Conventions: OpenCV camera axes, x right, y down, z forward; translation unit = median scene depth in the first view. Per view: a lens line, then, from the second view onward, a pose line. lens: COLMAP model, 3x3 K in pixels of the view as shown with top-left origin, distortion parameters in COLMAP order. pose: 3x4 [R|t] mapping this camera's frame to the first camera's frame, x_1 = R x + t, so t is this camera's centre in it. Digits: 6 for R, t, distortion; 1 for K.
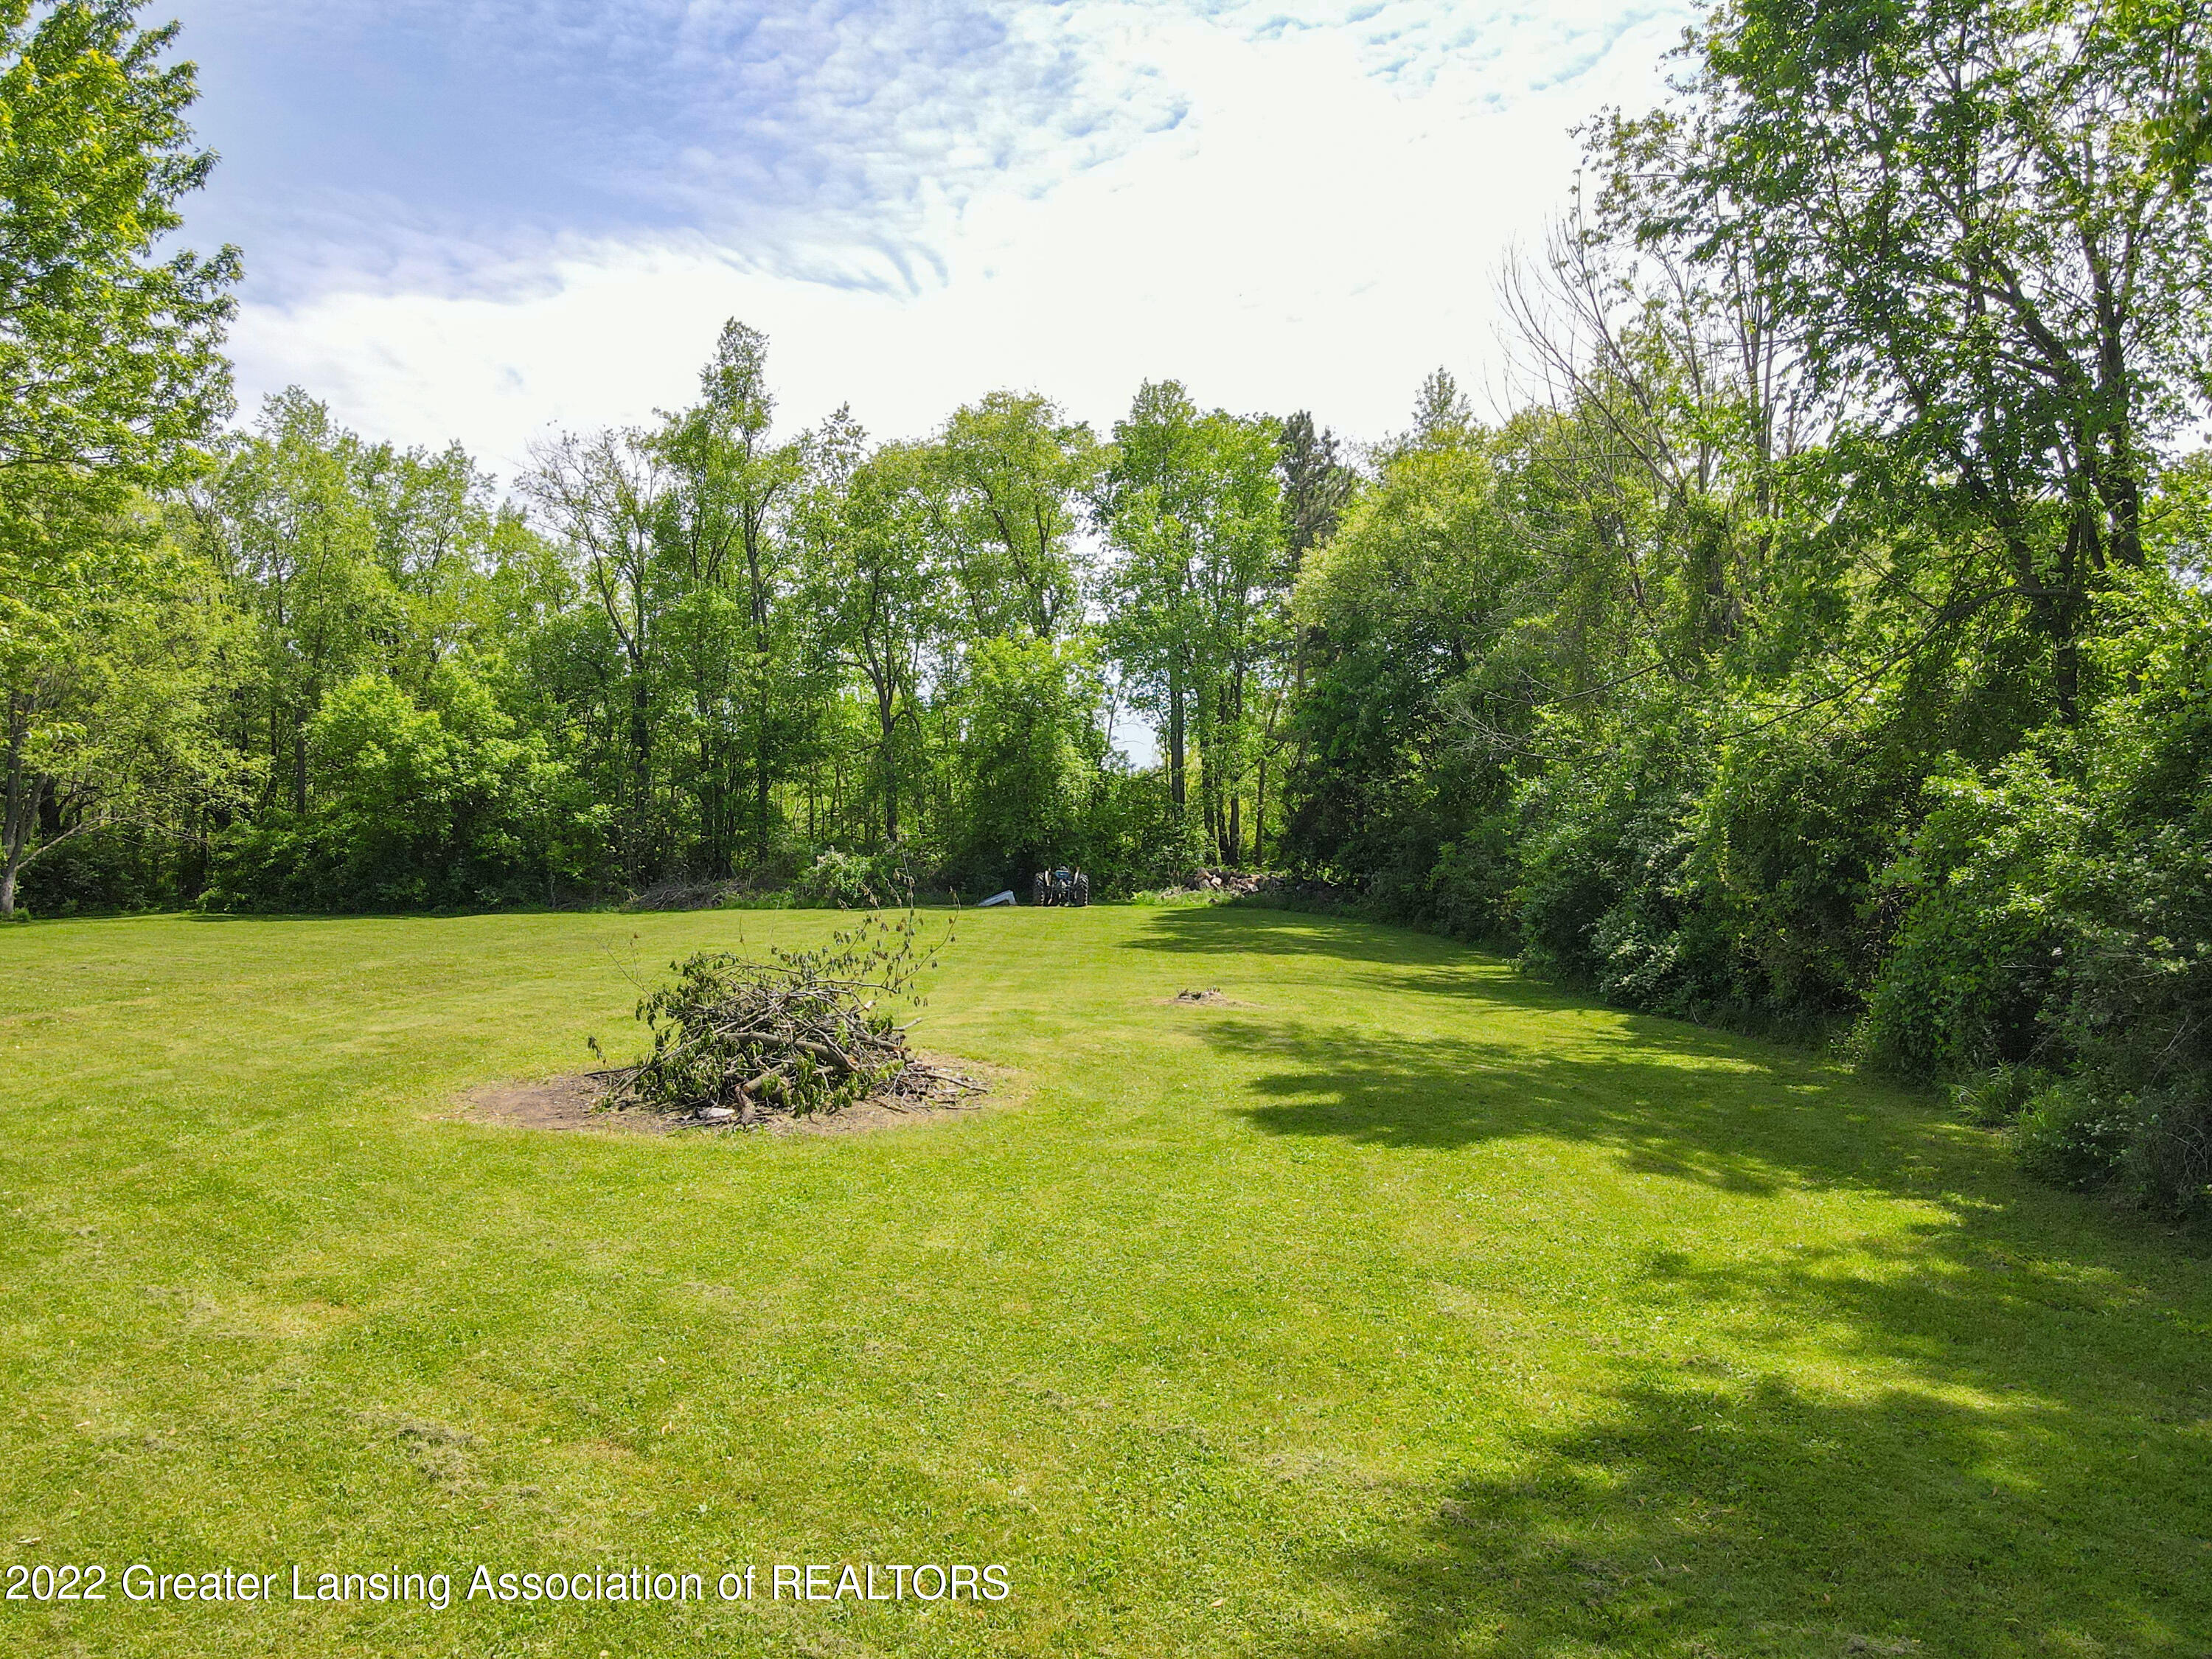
lens RADIAL K [[1545.5, 0, 1174.7], [0, 1545.5, 876.4], [0, 0, 1]] dist [0.006361, 0.002337]
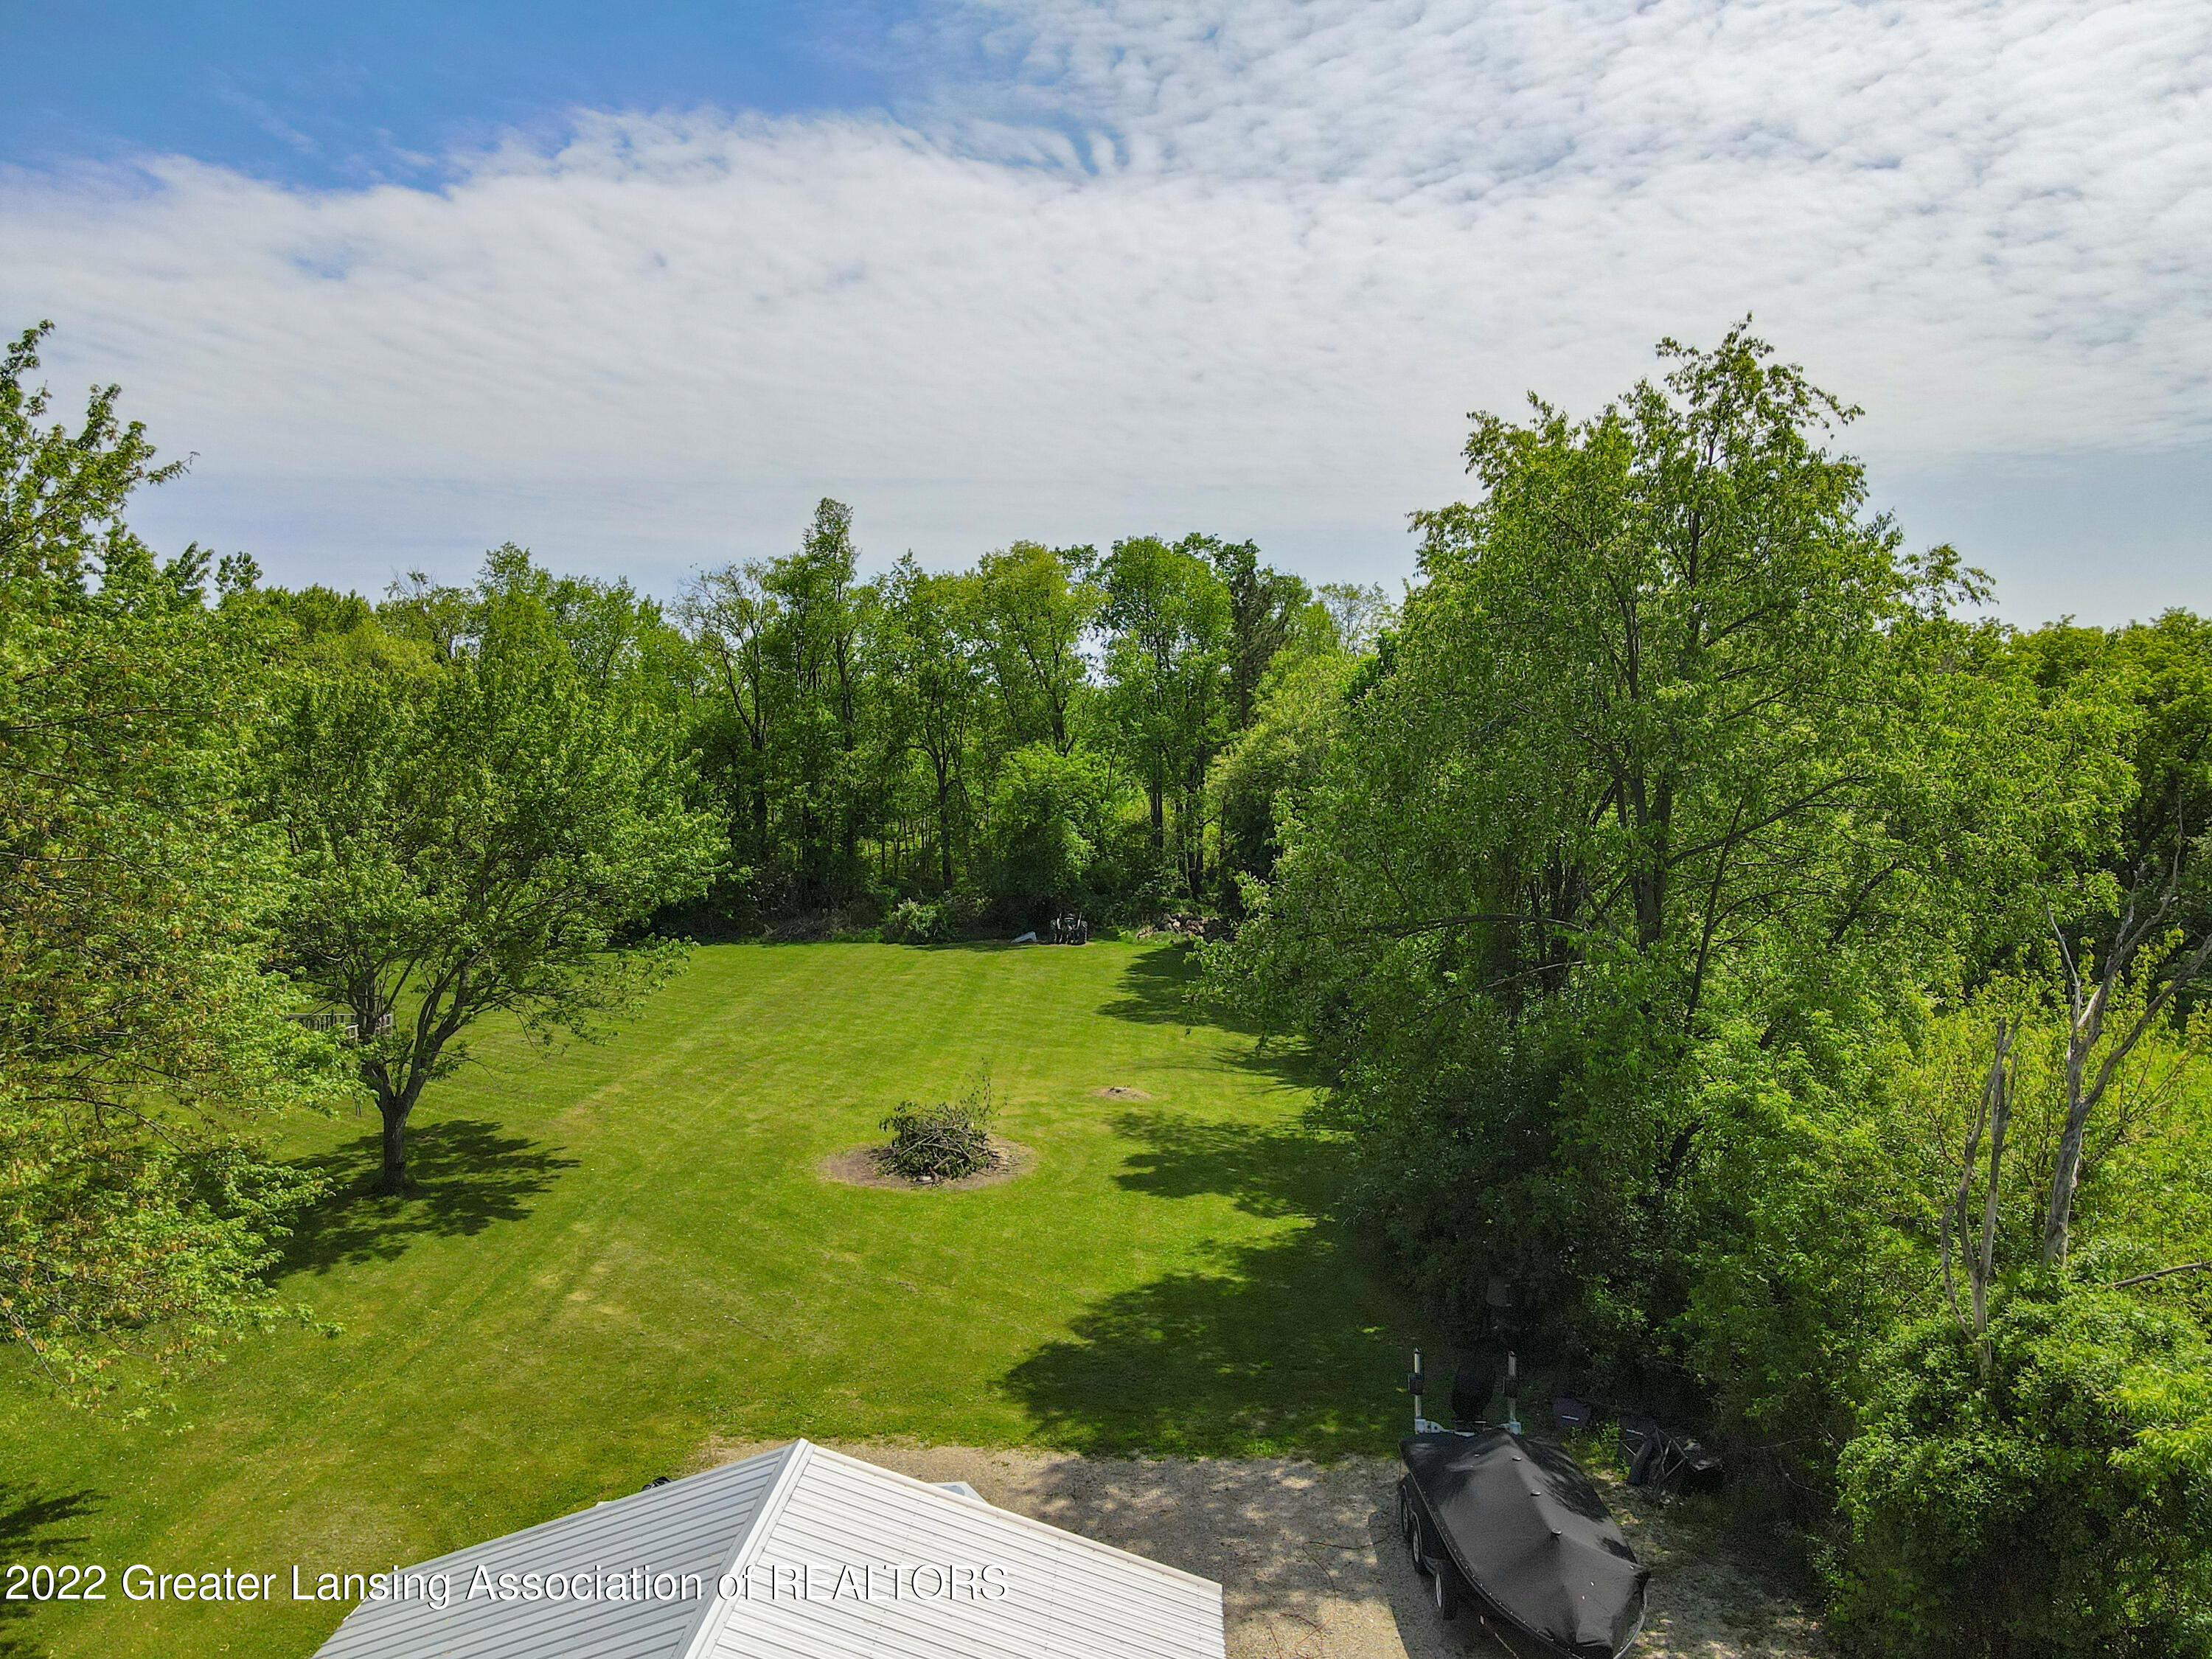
lens RADIAL K [[1545.5, 0, 1103.9], [0, 1545.5, 830.3], [0, 0, 1]] dist [0.006361, 0.002337]
pose [[0.997970, -0.005959, -0.063405, 0.046930], [0.008339, 0.999268, 0.037337, -0.129308], [0.063136, -0.037790, 0.997289, -0.390988]]
